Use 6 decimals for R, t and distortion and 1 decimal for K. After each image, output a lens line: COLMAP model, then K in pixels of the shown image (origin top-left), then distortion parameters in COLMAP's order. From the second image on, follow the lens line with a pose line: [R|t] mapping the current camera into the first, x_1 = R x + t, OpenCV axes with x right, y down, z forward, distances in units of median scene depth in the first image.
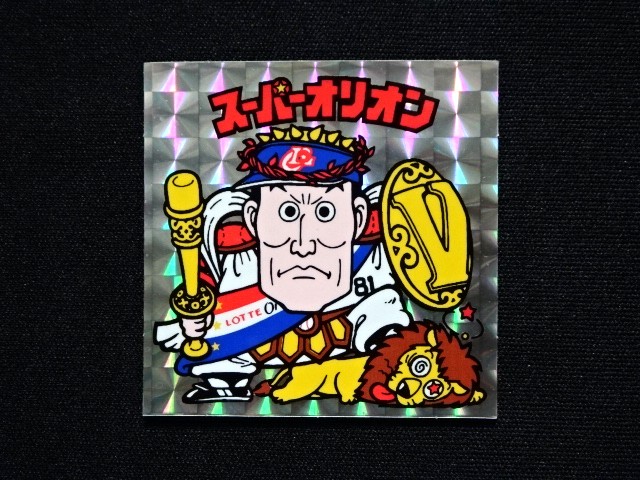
lens RADIAL K [[706.6, 0, 325.7], [0, 706.6, 246.1], [0, 0, 1]] dist [0.012968, 0.000000]
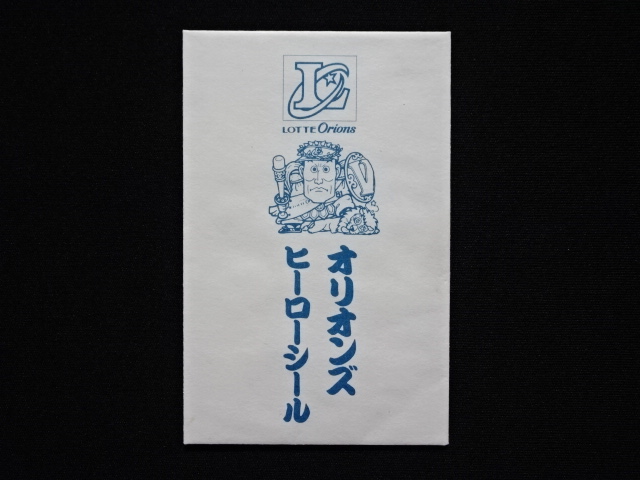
lens RADIAL K [[672.3, 0, 320.4], [0, 672.3, 239.5], [0, 0, 1]] dist [-0.004875, 0.000000]
pose [[0.999403, -0.002873, 0.034425, -0.127012], [-0.002066, 0.989782, 0.142577, -0.164874], [-0.034483, -0.142563, 0.989185, -1.901484]]
